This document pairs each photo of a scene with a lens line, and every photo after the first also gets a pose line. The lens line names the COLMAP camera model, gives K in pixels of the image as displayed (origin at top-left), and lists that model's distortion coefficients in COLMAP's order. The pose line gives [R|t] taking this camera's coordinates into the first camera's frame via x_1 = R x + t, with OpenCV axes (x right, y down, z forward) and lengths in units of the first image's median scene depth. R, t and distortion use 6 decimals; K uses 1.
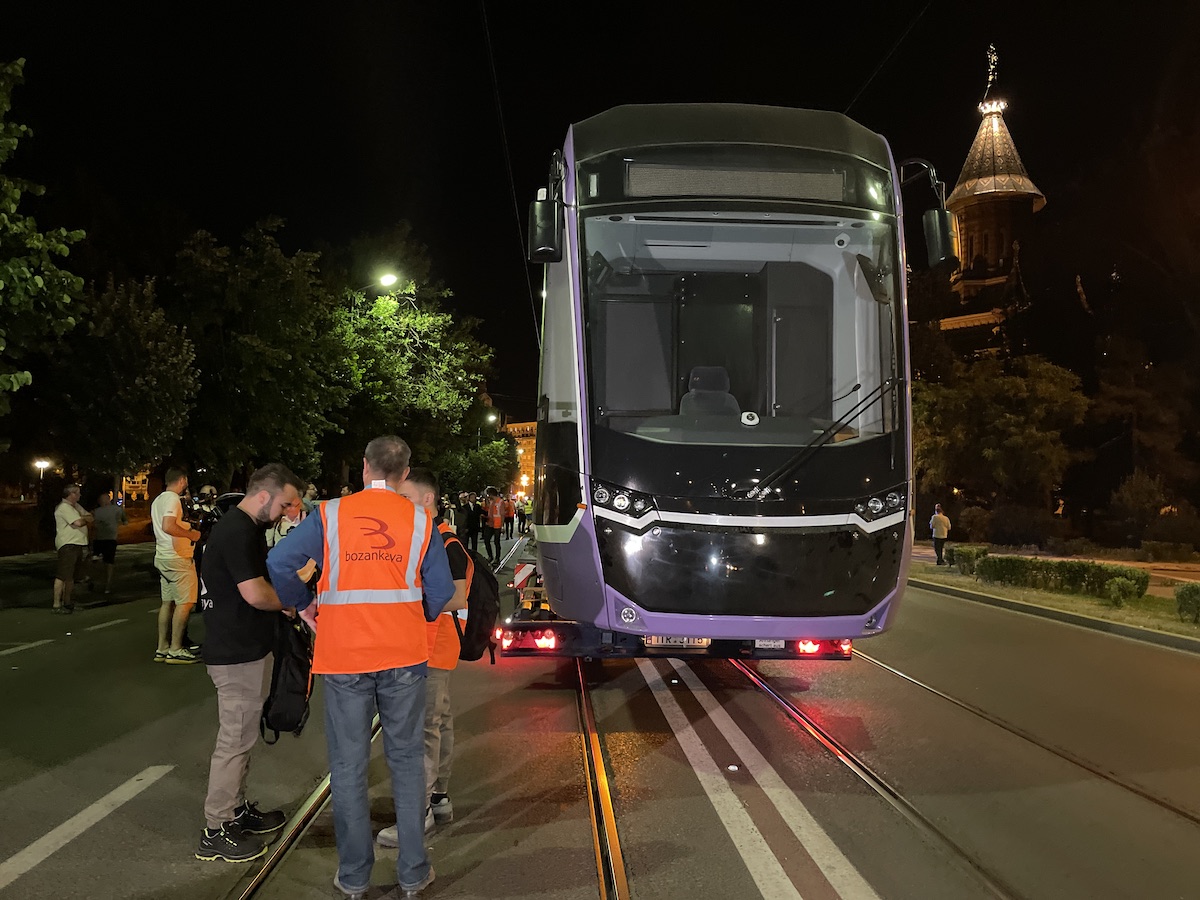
lens RADIAL K [[915.3, 0, 600.0], [0, 915.3, 450.0], [0, 0, 1]] dist [0.093280, -0.132045]
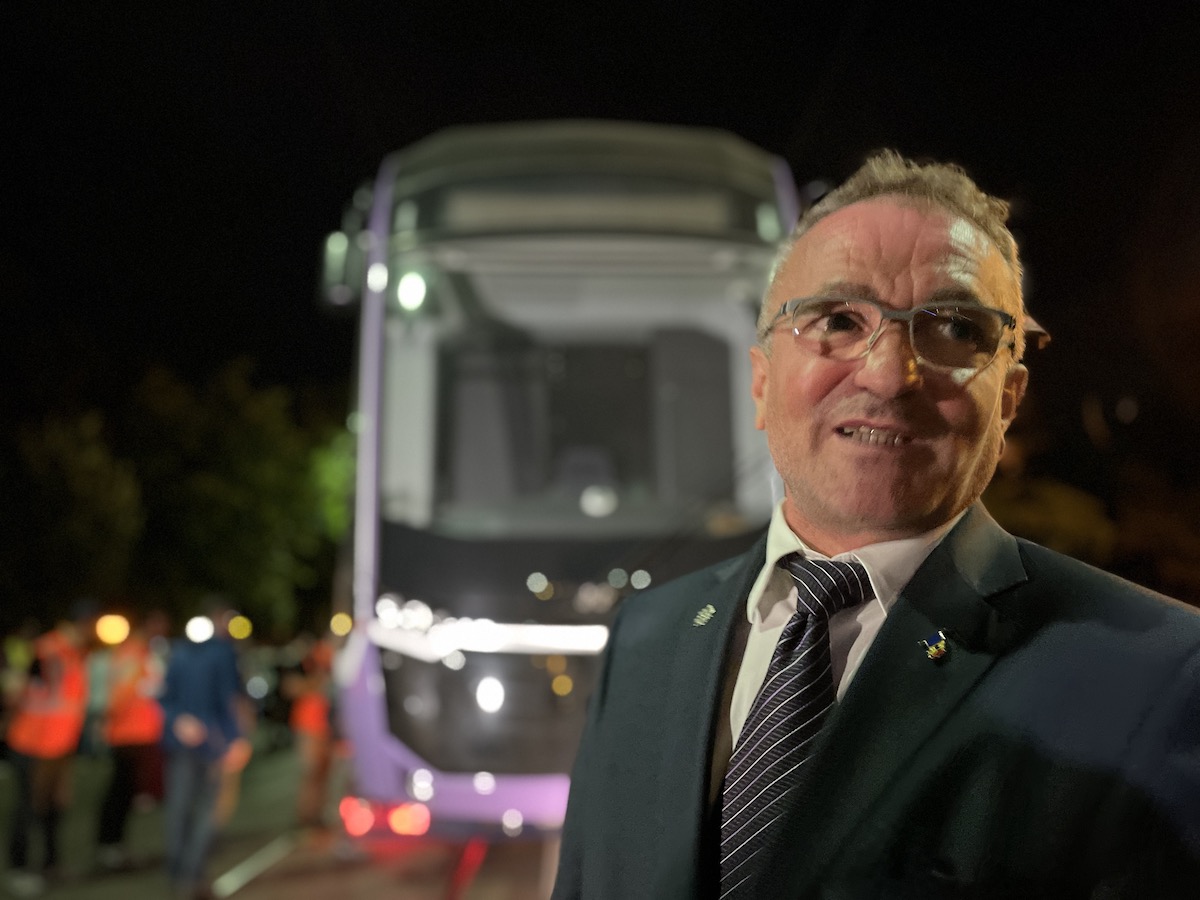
lens RADIAL K [[925.4, 0, 600.0], [0, 925.4, 450.0], [0, 0, 1]] dist [0.091679, -0.129303]
pose [[0.999648, -0.012371, -0.023479, 0.132259], [0.008221, 0.985537, -0.169259, 0.038370], [0.025233, 0.169006, 0.985292, 0.183884]]
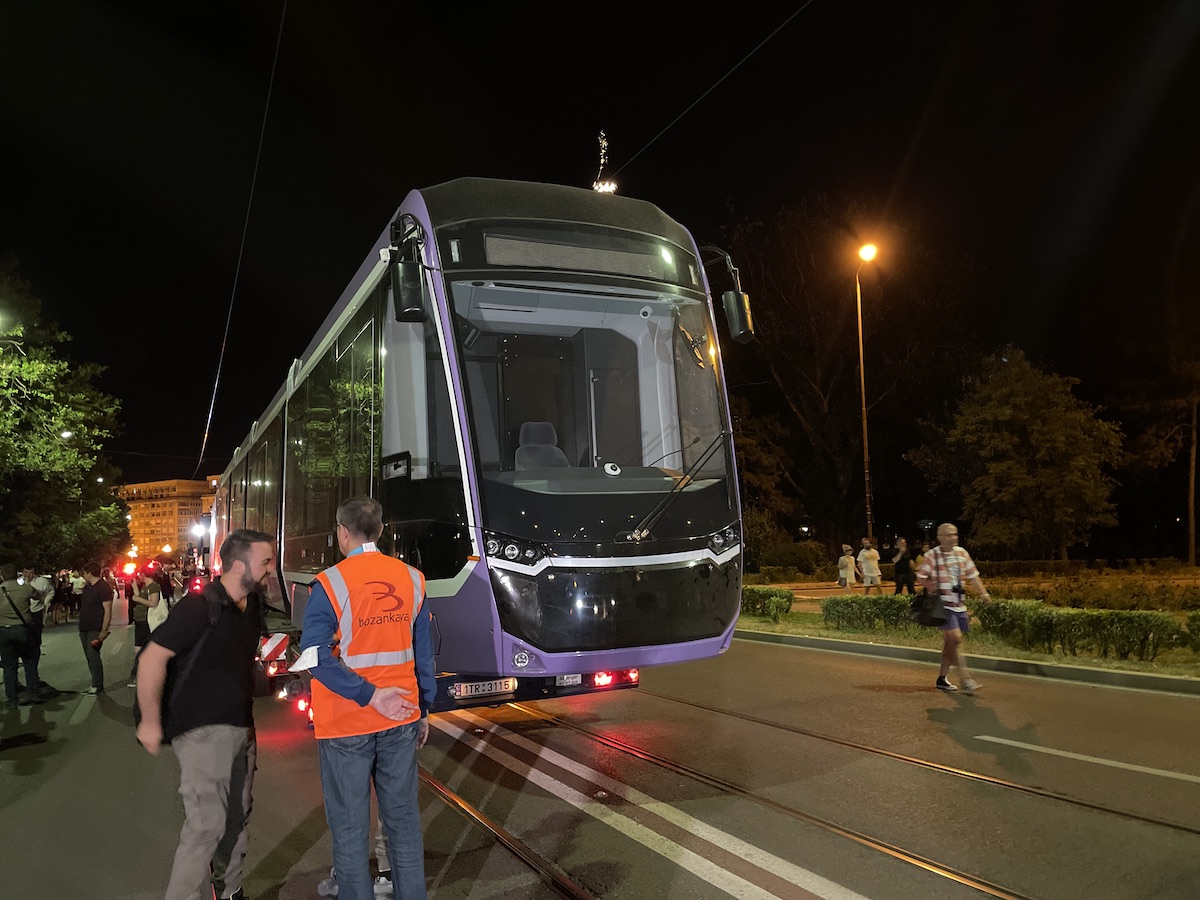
lens RADIAL K [[925.4, 0, 600.0], [0, 925.4, 450.0], [0, 0, 1]] dist [0.091679, -0.129303]
pose [[0.918438, -0.019010, 0.395109, -0.203536], [0.041463, 0.997969, -0.048365, -0.002665], [-0.393387, 0.060802, 0.917360, -0.016626]]
